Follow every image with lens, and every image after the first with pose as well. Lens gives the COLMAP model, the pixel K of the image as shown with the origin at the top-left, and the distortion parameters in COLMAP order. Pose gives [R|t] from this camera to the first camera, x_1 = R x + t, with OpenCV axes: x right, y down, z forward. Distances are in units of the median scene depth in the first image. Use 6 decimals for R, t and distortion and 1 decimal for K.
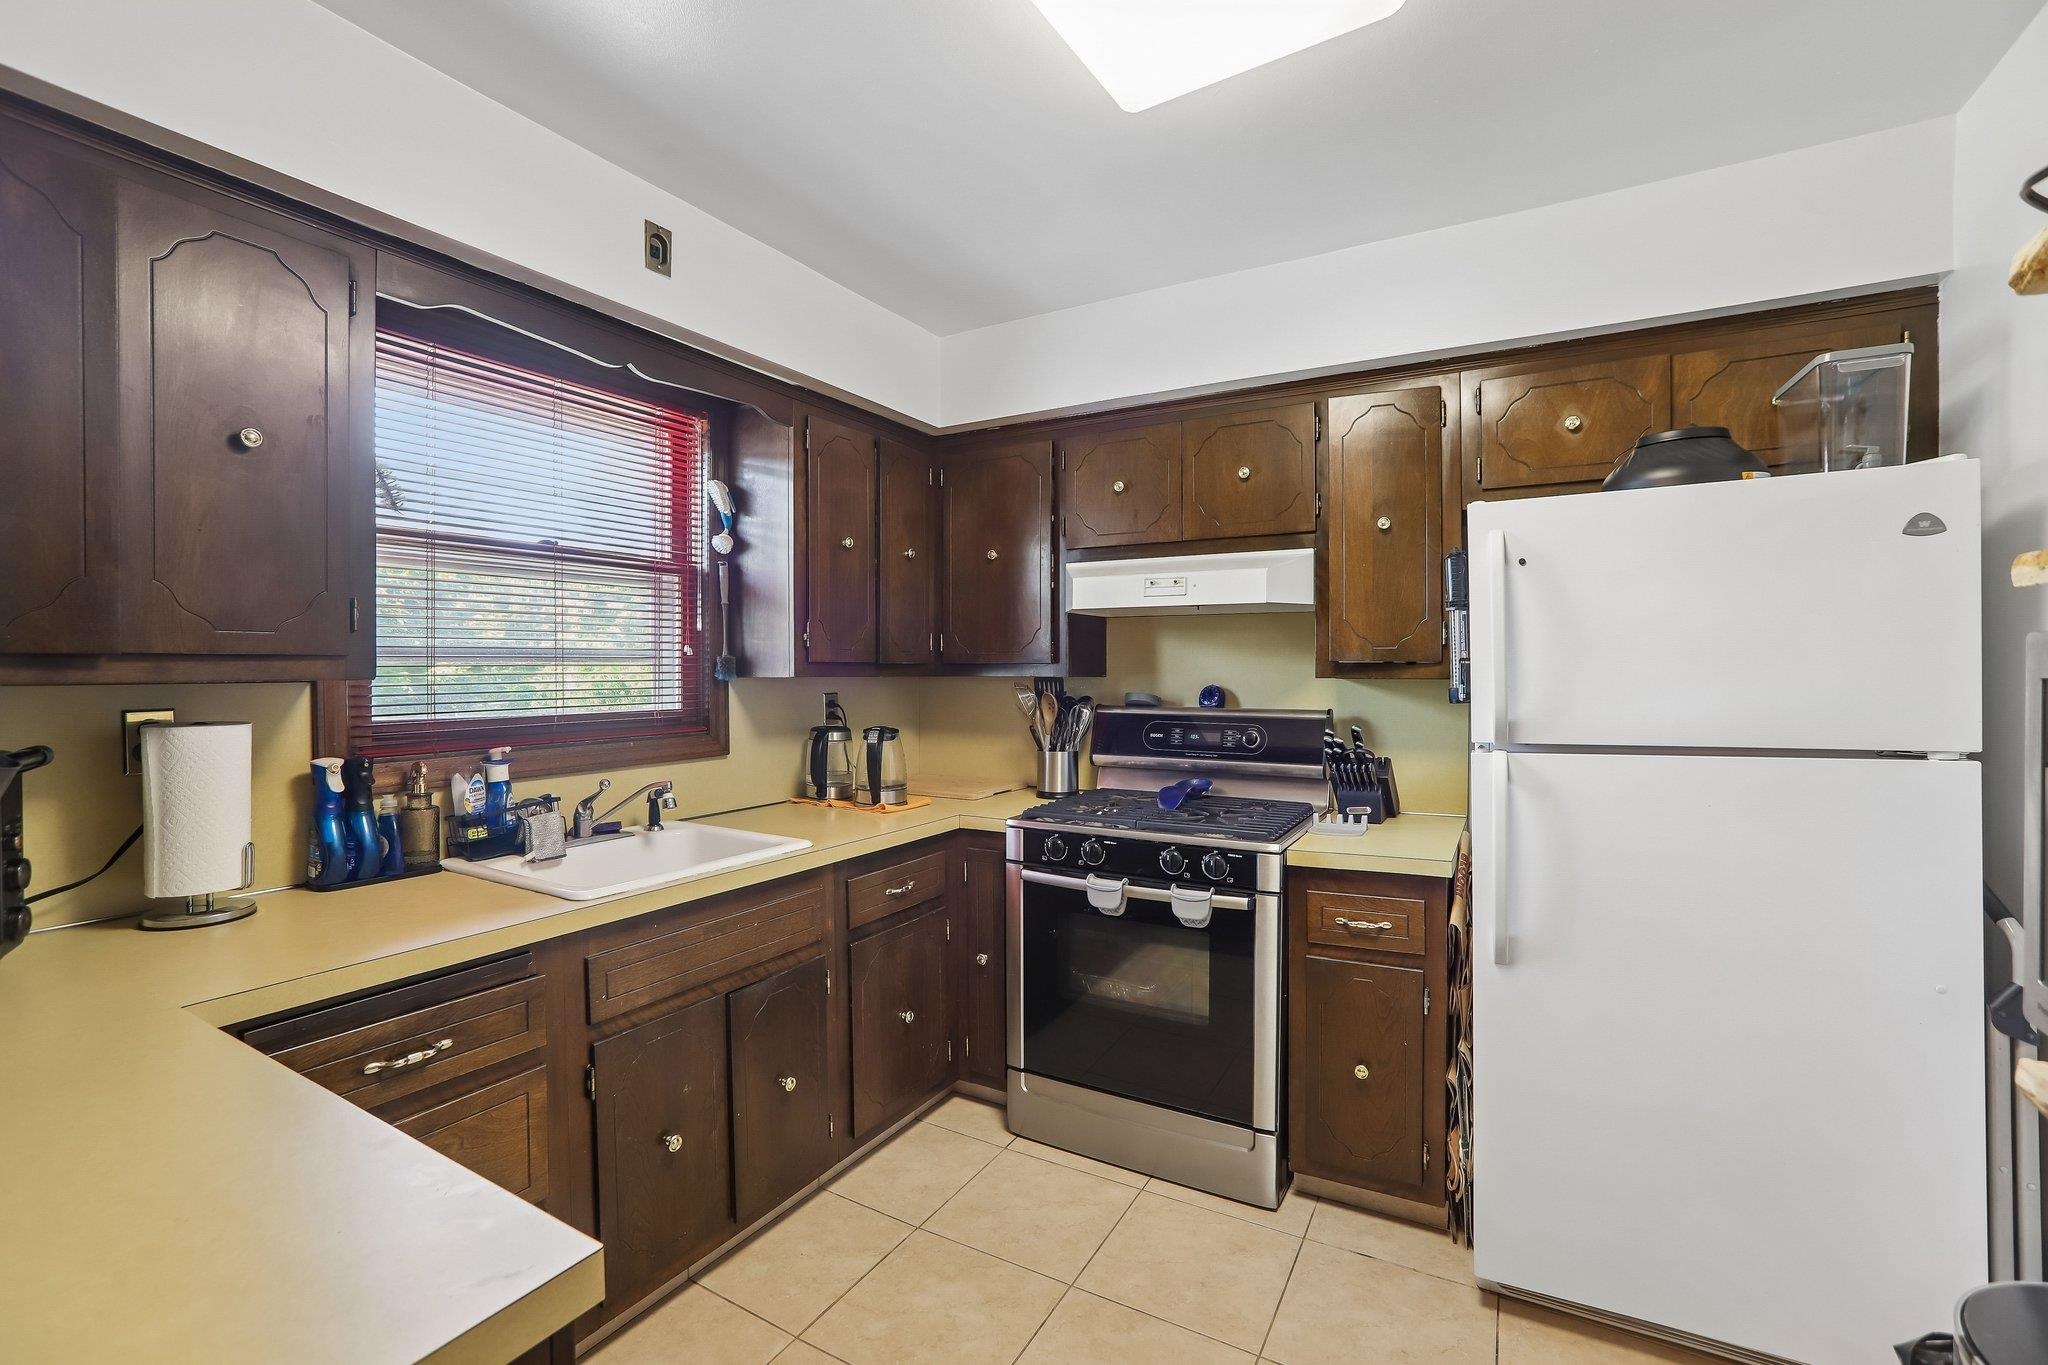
lens RADIAL K [[887.5, 0, 1020.3], [0, 887.5, 662.3], [0, 0, 1]] dist [-0.052190, 0.020736]
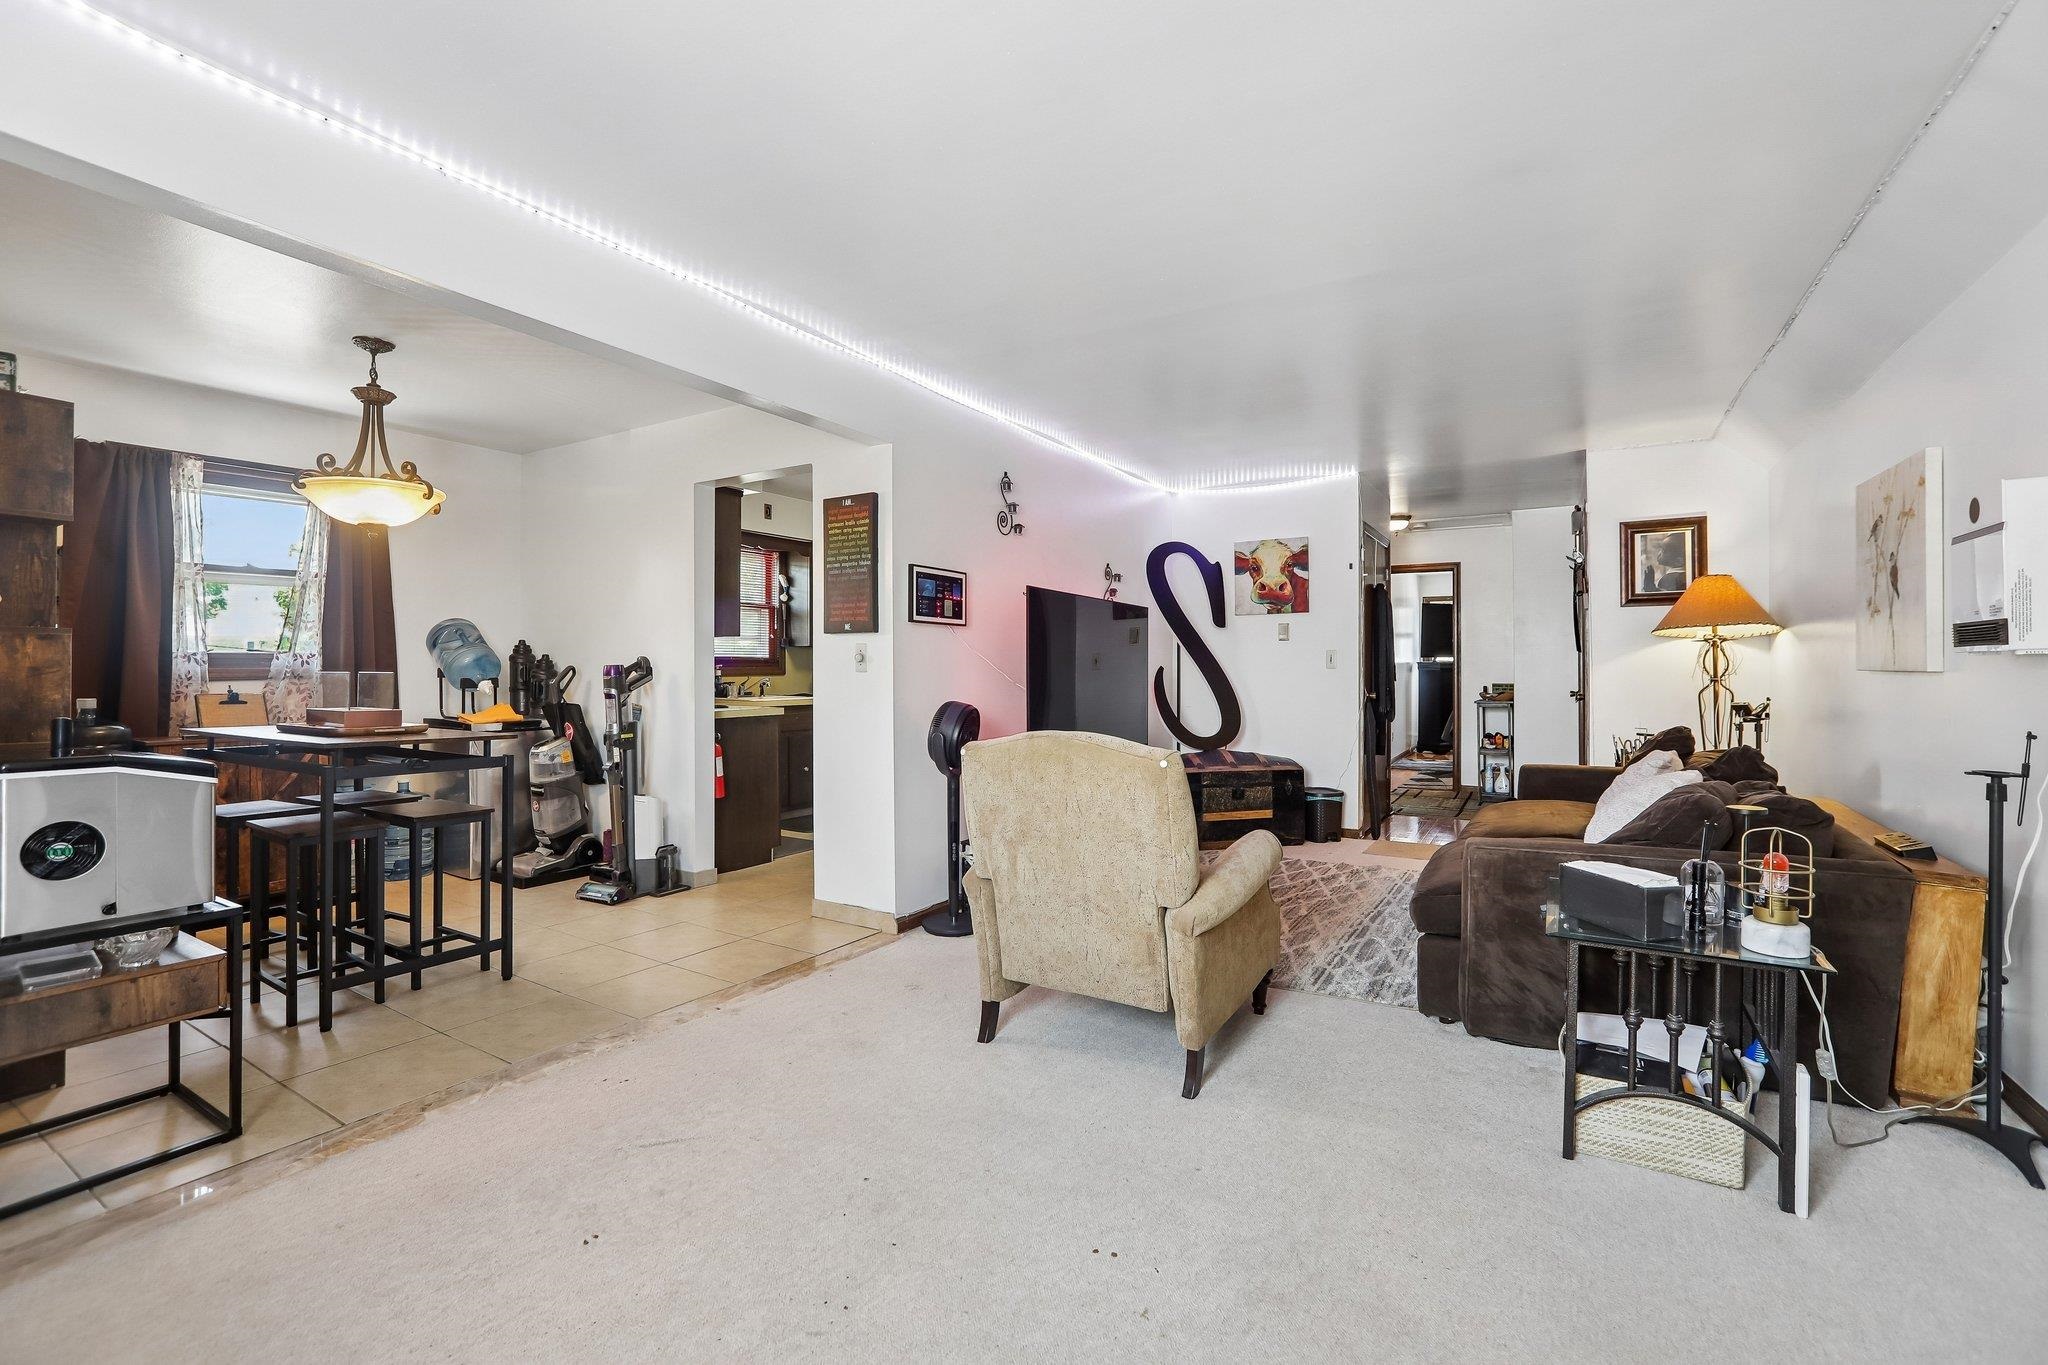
lens RADIAL K [[887.5, 0, 1020.3], [0, 887.5, 662.3], [0, 0, 1]] dist [-0.052190, 0.020736]
pose [[0.999773, 0.002287, -0.021171, 0.468117], [-0.002284, 0.999997, 0.000146, 0.066986], [0.021172, -0.000098, 0.999776, -1.776986]]
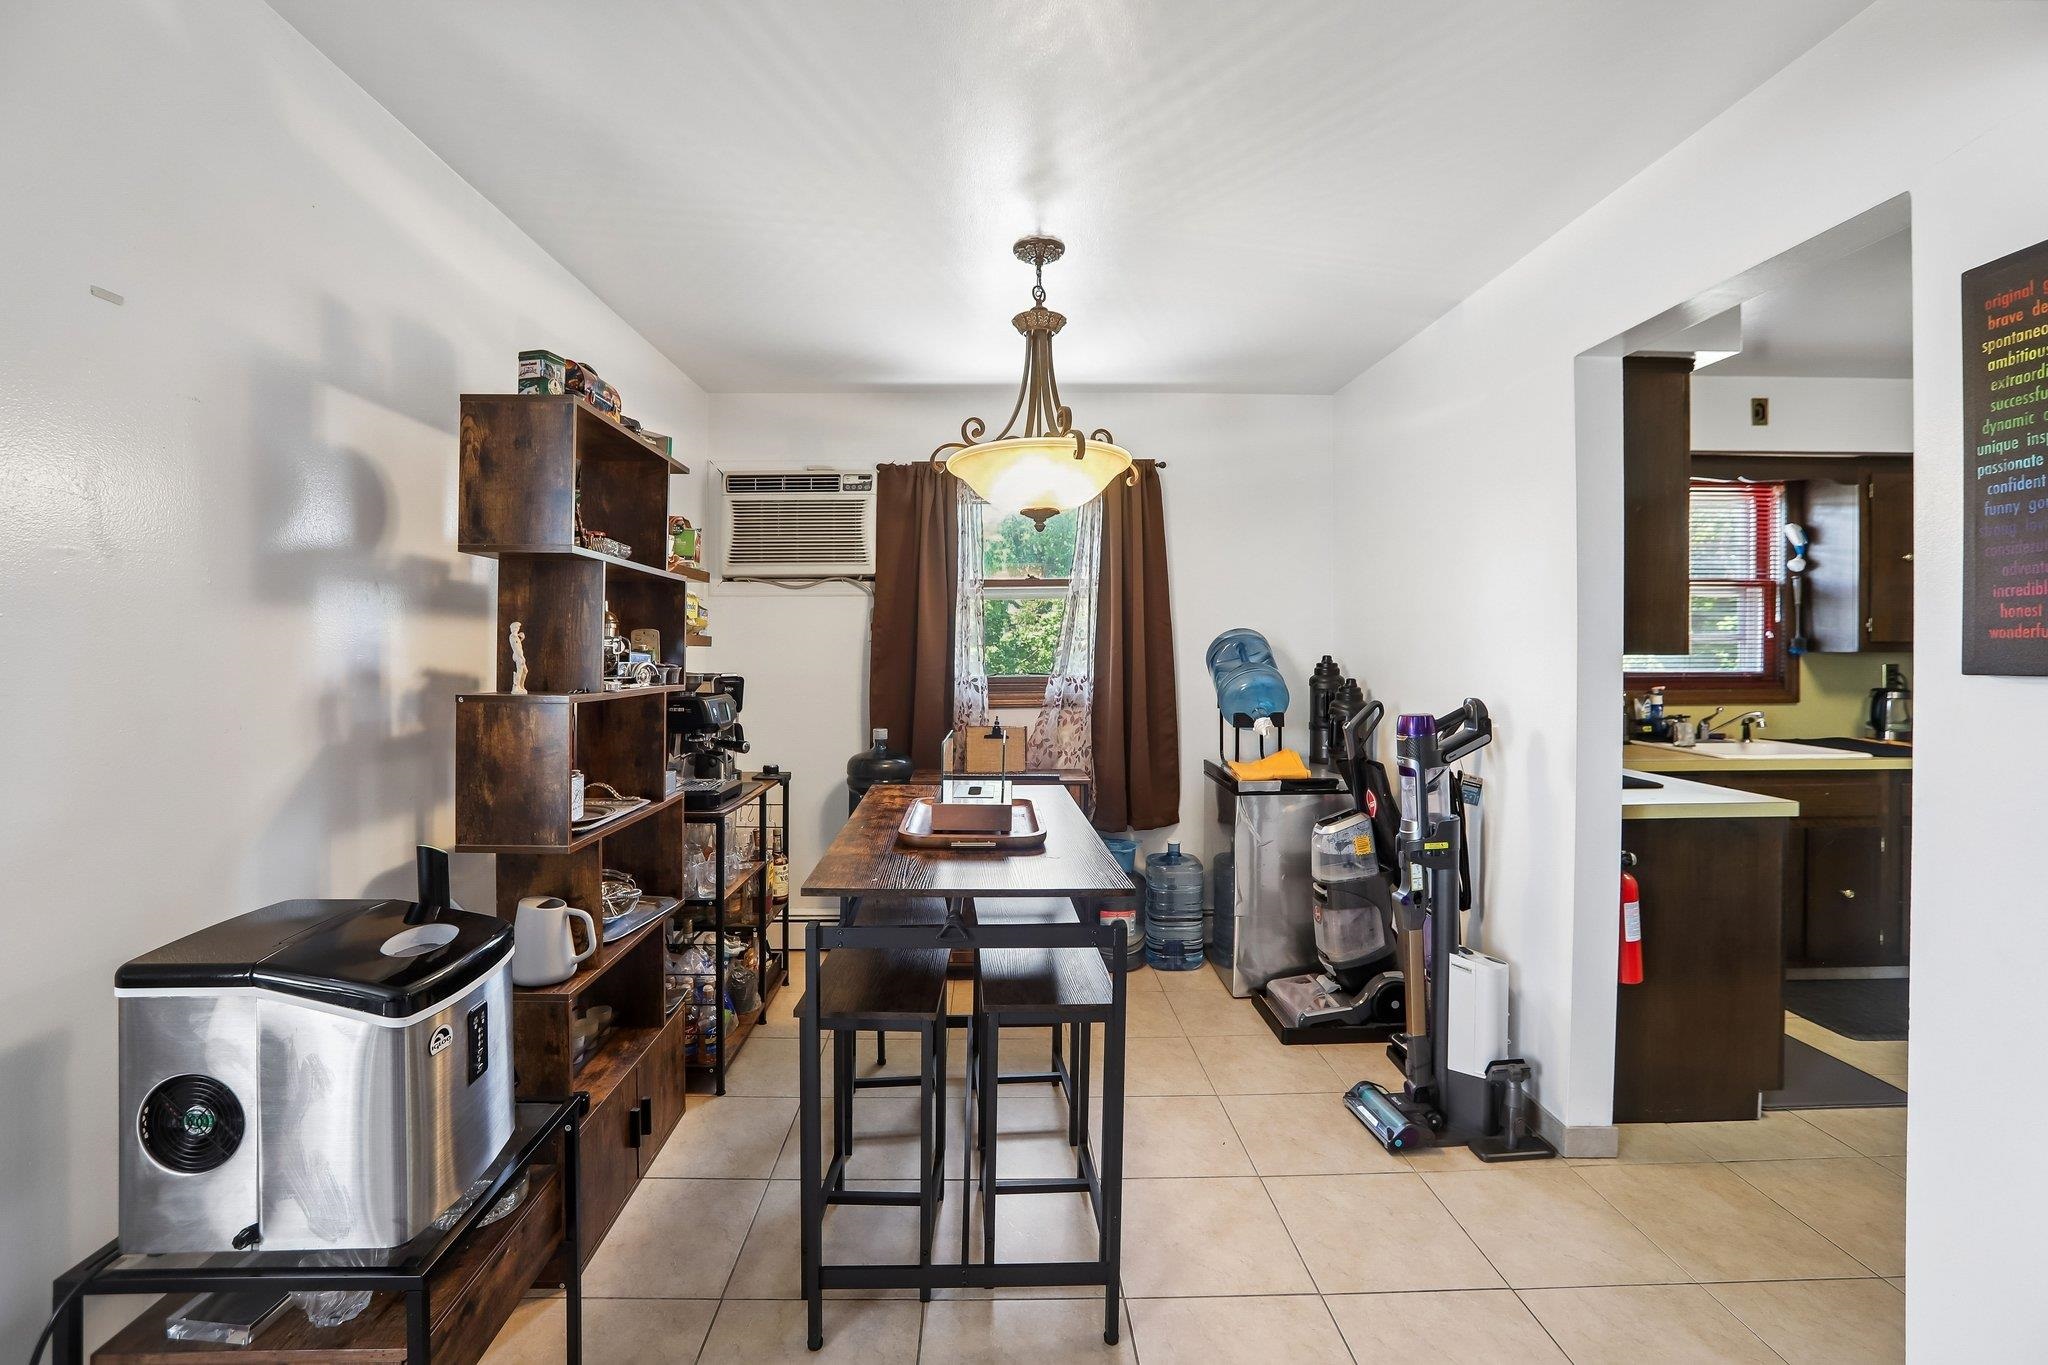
lens RADIAL K [[887.5, 0, 1020.3], [0, 887.5, 662.3], [0, 0, 1]] dist [-0.052190, 0.020736]
pose [[0.531020, 0.015856, -0.847211, 0.222708], [0.005606, 0.999737, 0.022225, -0.005782], [0.847341, -0.016552, 0.530792, -0.961616]]
